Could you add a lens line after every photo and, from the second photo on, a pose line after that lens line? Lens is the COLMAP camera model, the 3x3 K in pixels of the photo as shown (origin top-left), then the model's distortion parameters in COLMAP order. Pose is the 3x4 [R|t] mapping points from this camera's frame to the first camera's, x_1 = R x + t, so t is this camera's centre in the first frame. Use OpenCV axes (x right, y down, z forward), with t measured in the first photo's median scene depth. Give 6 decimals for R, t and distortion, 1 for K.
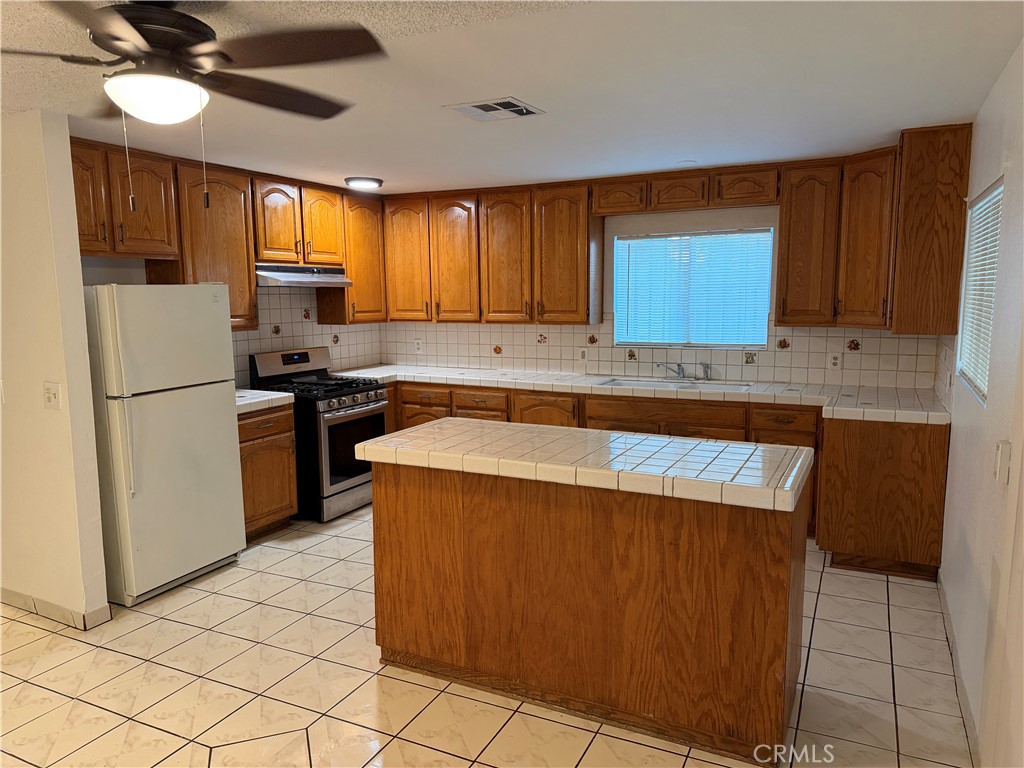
lens RADIAL K [[735.2, 0, 512.0], [0, 735.2, 384.0], [0, 0, 1]] dist [0.069151, -0.060728]
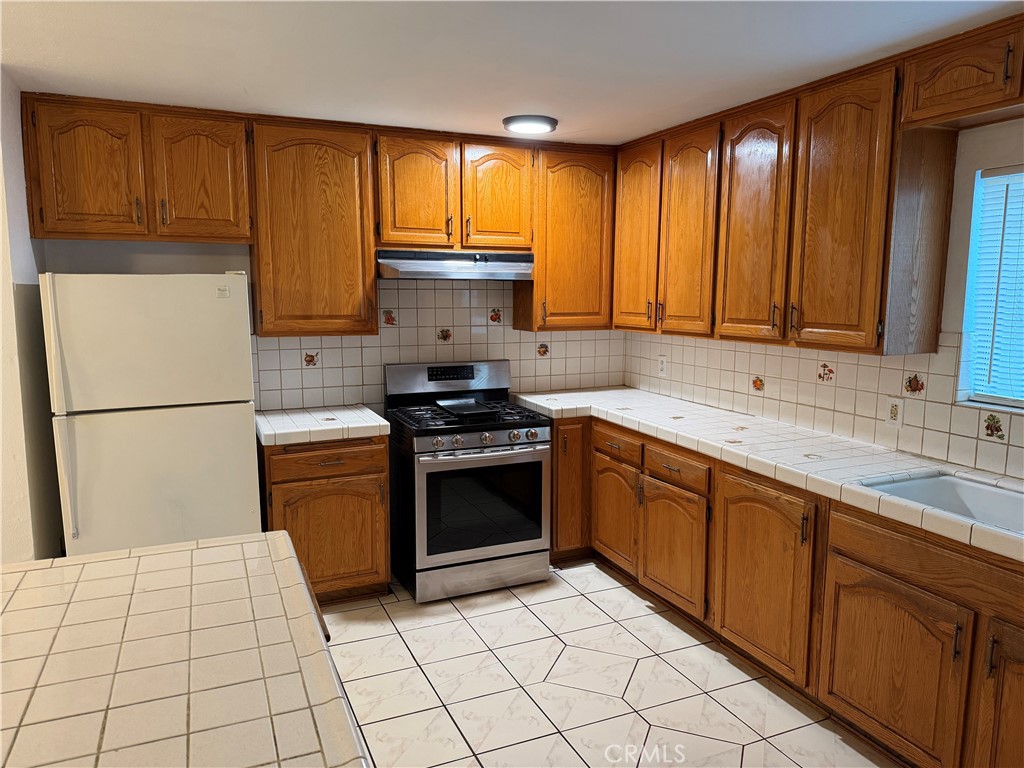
lens RADIAL K [[709.2, 0, 512.0], [0, 709.2, 384.0], [0, 0, 1]] dist [0.127889, -0.204551]
pose [[0.755939, 0.095920, -0.647577, 0.223771], [-0.086477, 0.995170, 0.046458, -0.060599], [0.648906, 0.020881, 0.760582, 0.462251]]
